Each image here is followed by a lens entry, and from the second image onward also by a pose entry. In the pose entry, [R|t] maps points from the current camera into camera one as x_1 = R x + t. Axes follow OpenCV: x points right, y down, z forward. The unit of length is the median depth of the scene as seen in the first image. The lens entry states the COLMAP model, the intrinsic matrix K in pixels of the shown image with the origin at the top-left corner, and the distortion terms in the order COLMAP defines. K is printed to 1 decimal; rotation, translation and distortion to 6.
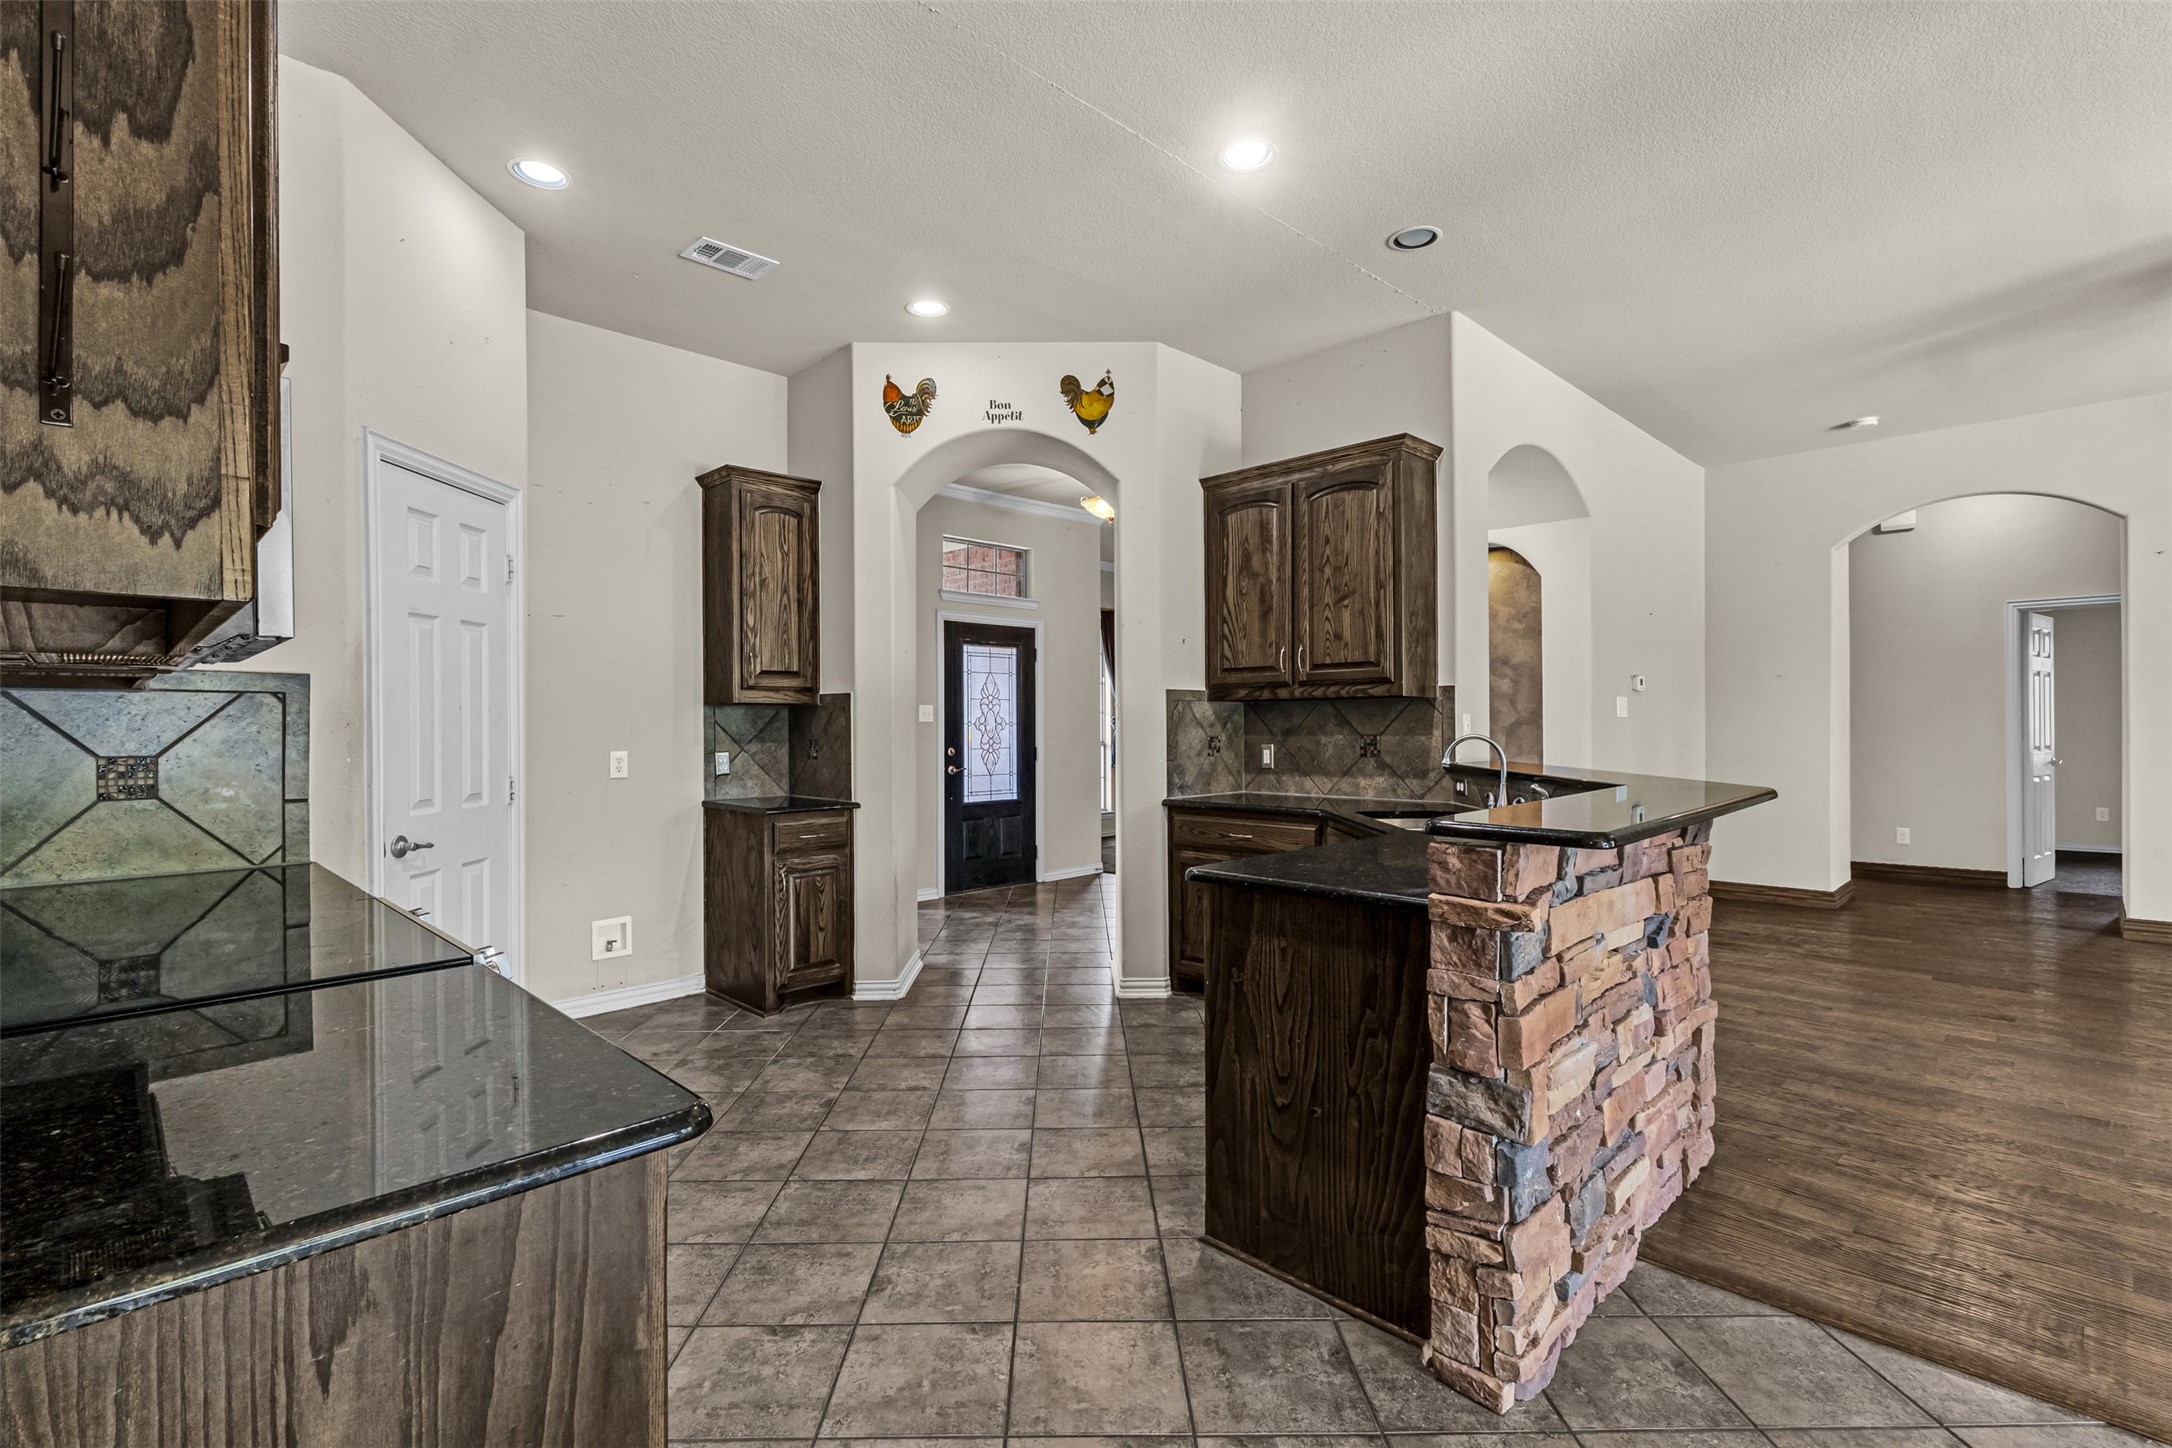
lens RADIAL K [[1002.3, 0, 1085.3], [0, 1002.3, 726.2], [0, 0, 1]] dist [0.005792, -0.000105]
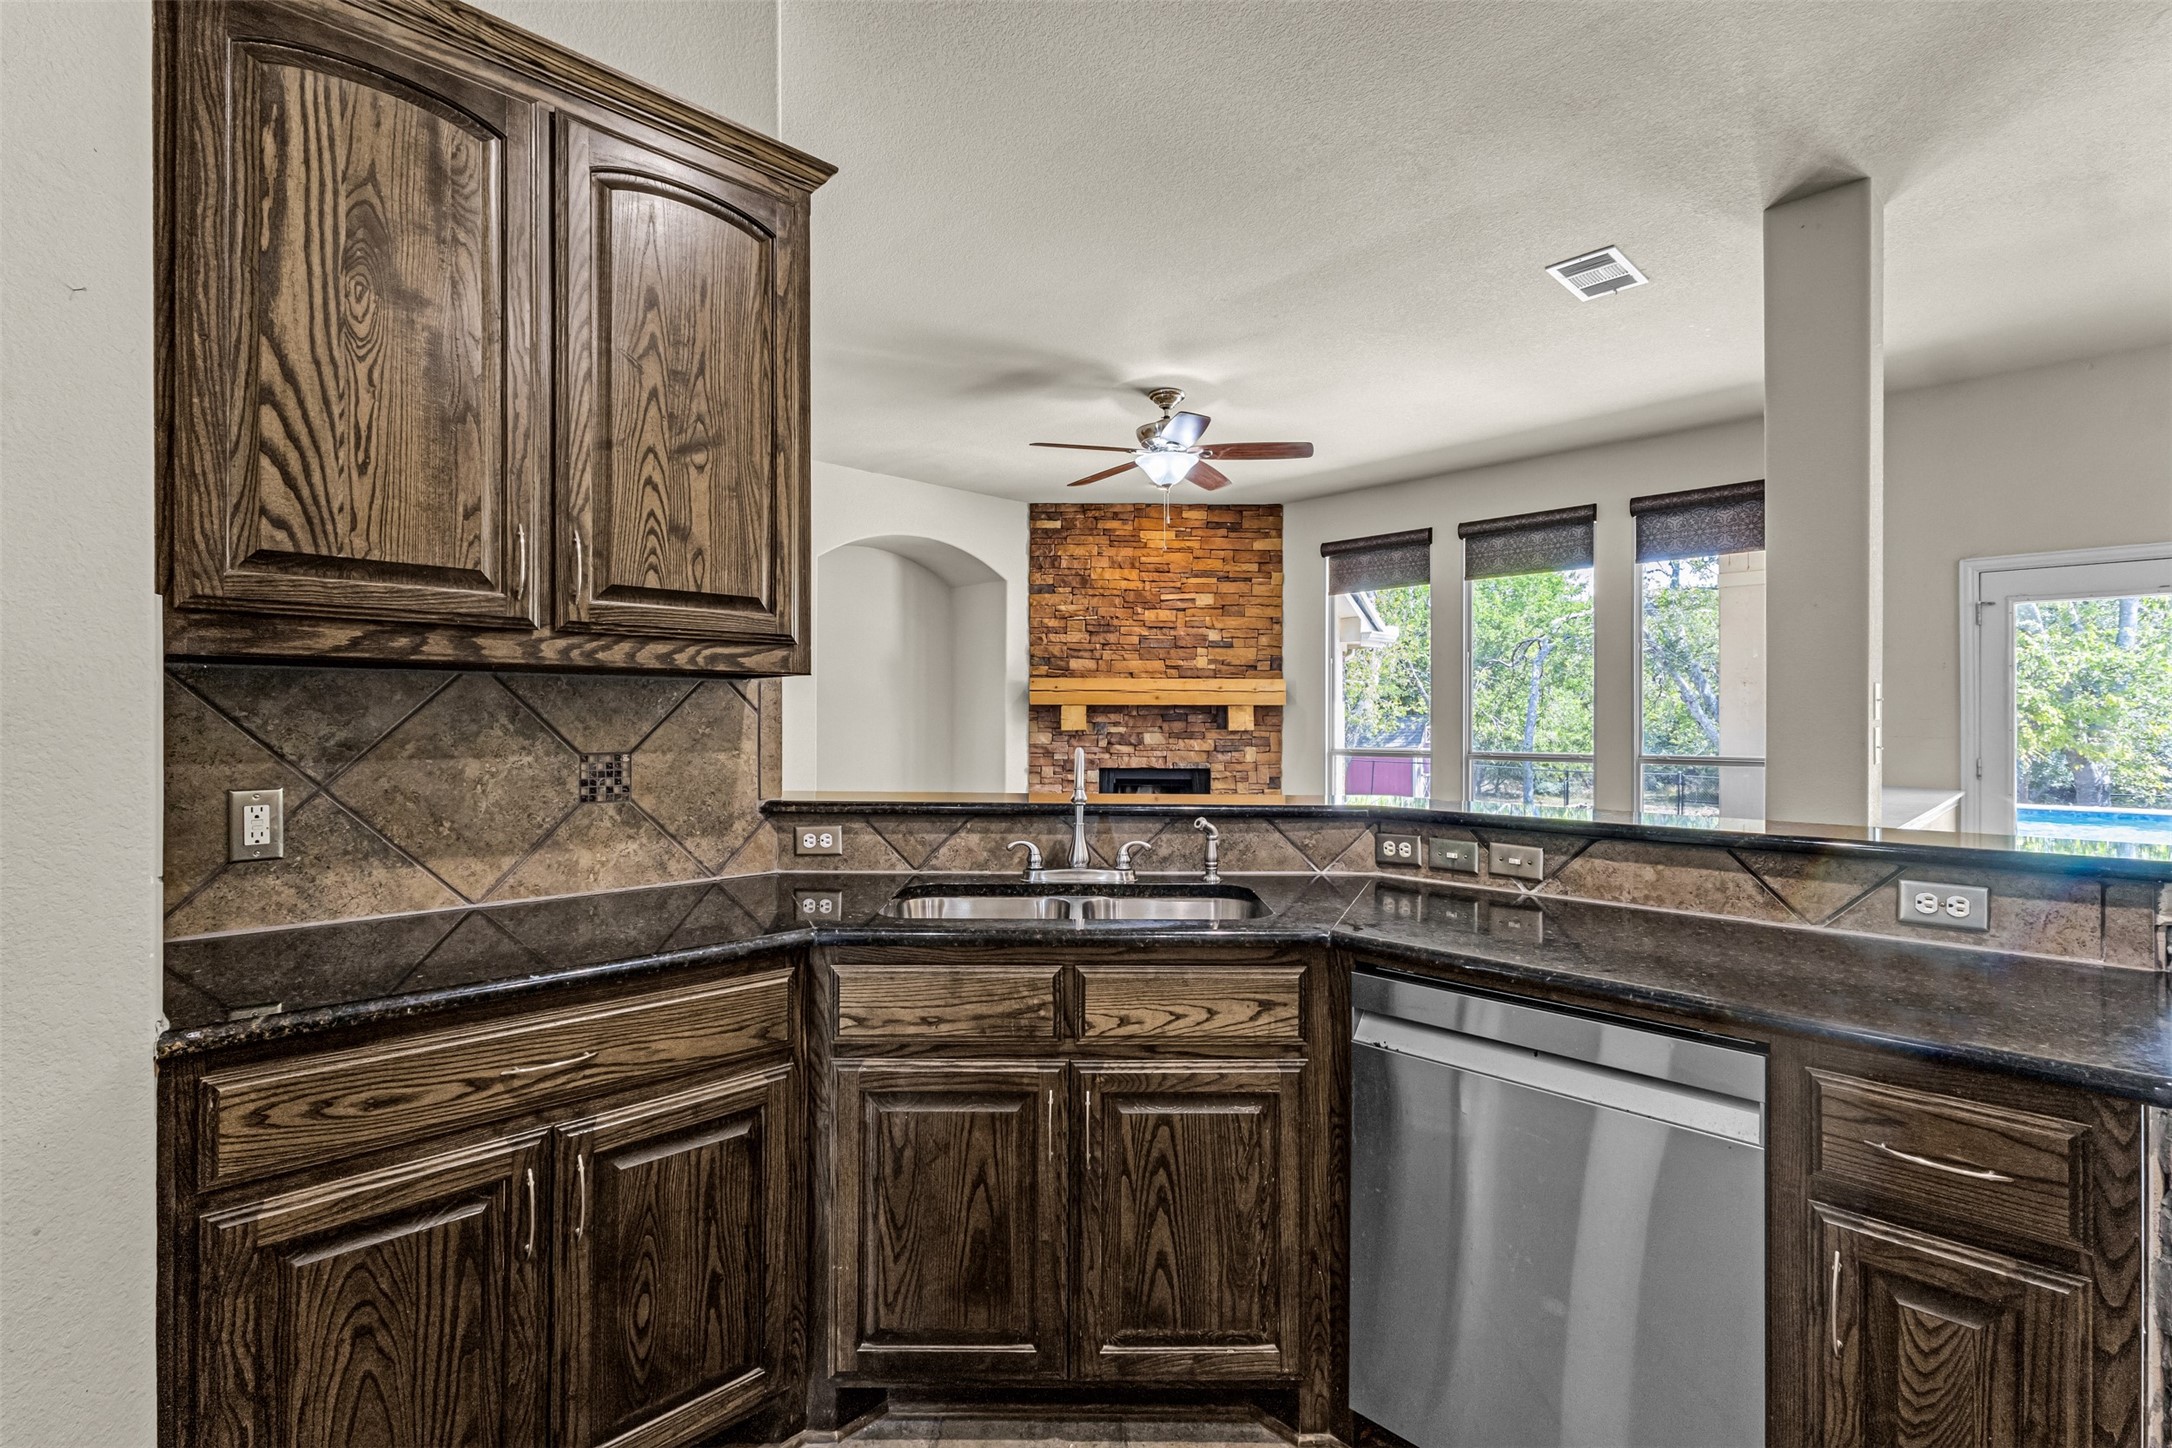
lens RADIAL K [[1002.3, 0, 1074.6], [0, 1002.3, 717.6], [0, 0, 1]] dist [0.005792, -0.000105]
pose [[0.012547, 0.009835, 0.999873, -0.173283], [0.000015, 0.999952, -0.009836, -0.003239], [-0.999921, 0.000138, 0.012546, 0.773595]]
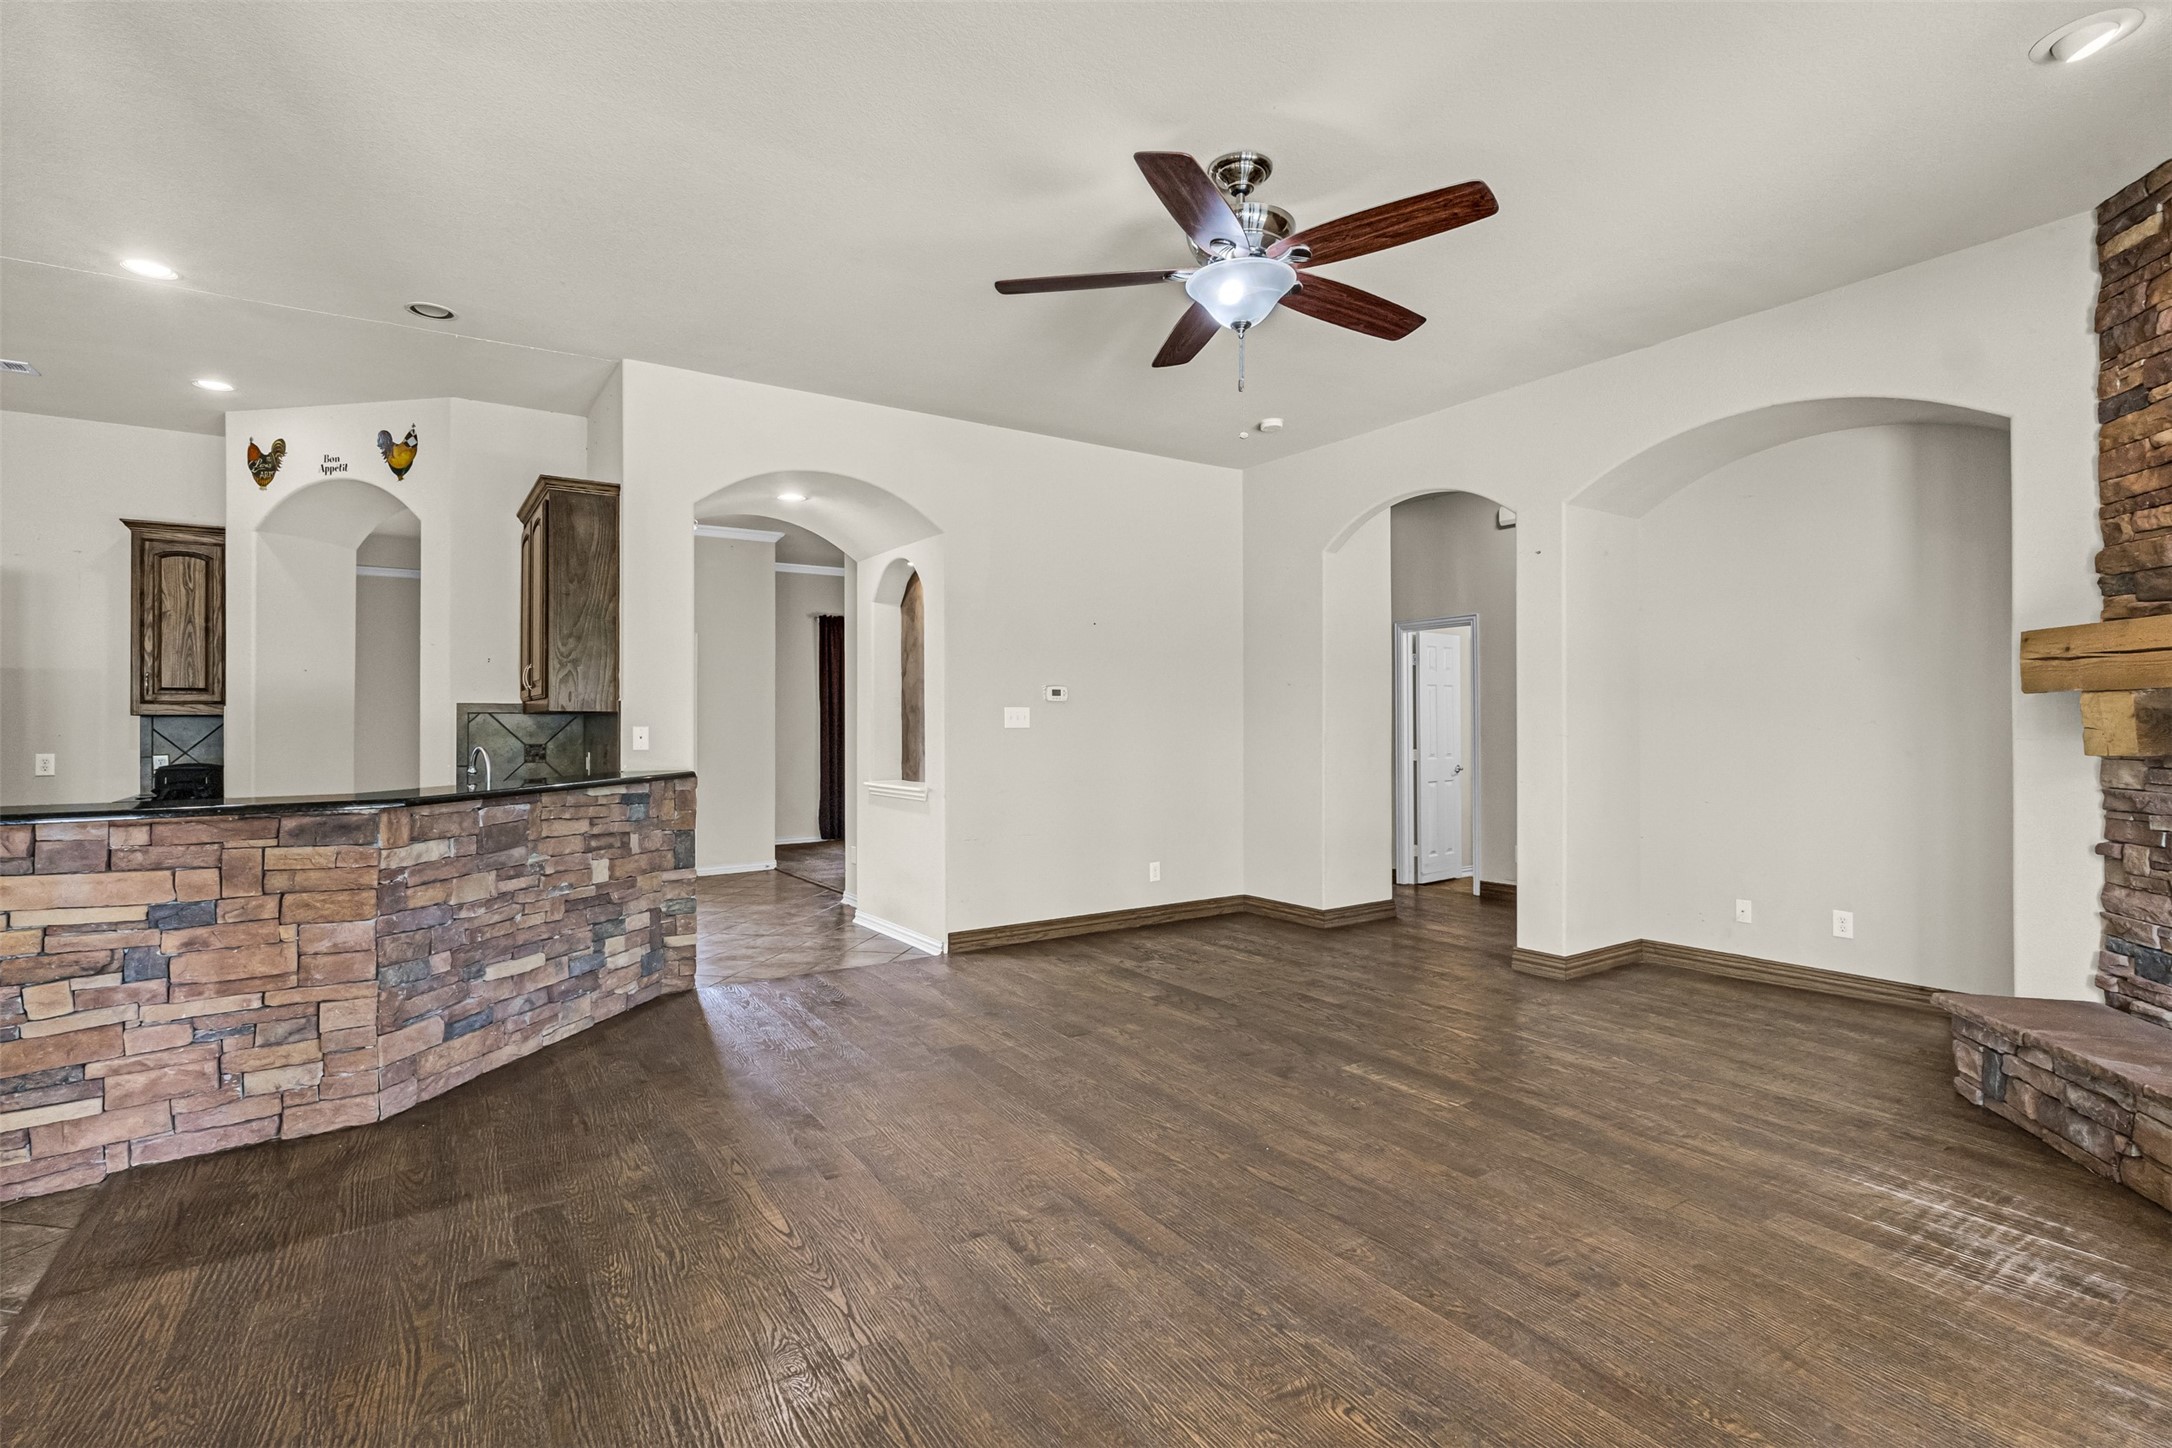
lens RADIAL K [[1002.3, 0, 1095.3], [0, 1002.3, 716.6], [0, 0, 1]] dist [0.005792, -0.000105]
pose [[0.981493, 0.002609, -0.191481, 1.006447], [-0.003797, 0.999976, -0.005833, -0.018088], [0.191461, 0.006452, 0.981479, 0.026706]]
